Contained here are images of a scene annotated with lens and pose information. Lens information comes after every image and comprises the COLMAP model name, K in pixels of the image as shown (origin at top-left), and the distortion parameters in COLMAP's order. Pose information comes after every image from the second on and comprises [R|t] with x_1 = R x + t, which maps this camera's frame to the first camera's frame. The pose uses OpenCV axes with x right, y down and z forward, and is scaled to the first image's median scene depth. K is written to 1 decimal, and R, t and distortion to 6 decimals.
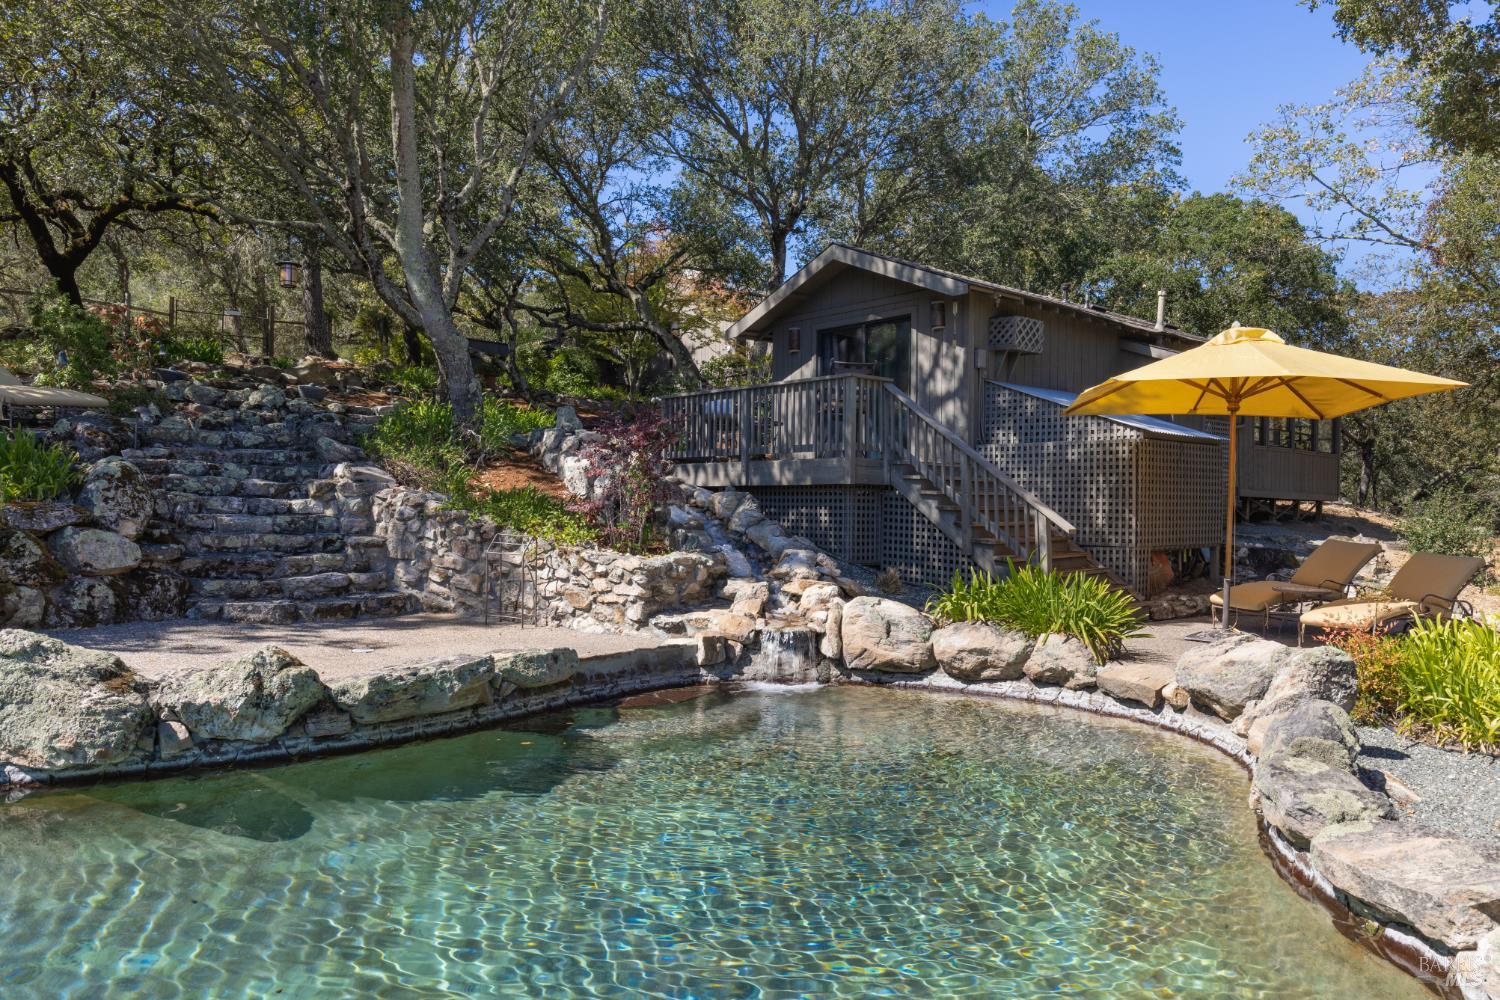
lens RADIAL K [[1011.3, 0, 752.5], [0, 1011.3, 495.9], [0, 0, 1]] dist [-0.000725, 0.000961]
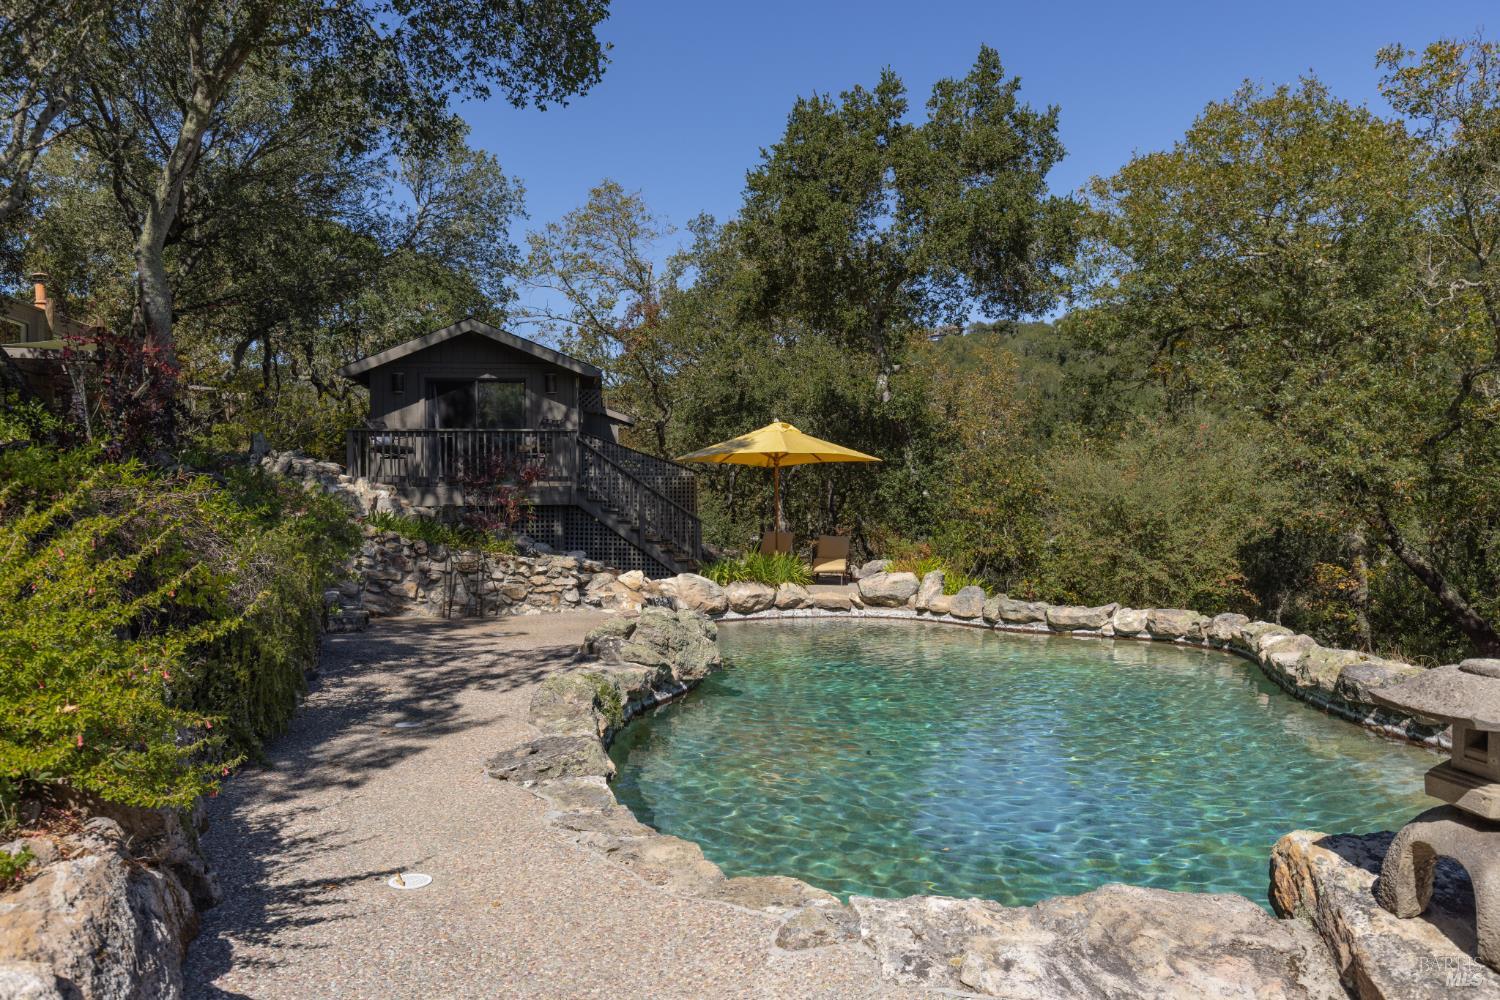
lens RADIAL K [[1063.5, 0, 748.9], [0, 1063.5, 510.3], [0, 0, 1]] dist [0.003757, 0.002672]
pose [[0.548520, -0.016235, 0.835980, -1.264278], [0.005461, 0.999860, 0.015834, -0.032550], [-0.836119, -0.004120, 0.548532, -0.062740]]
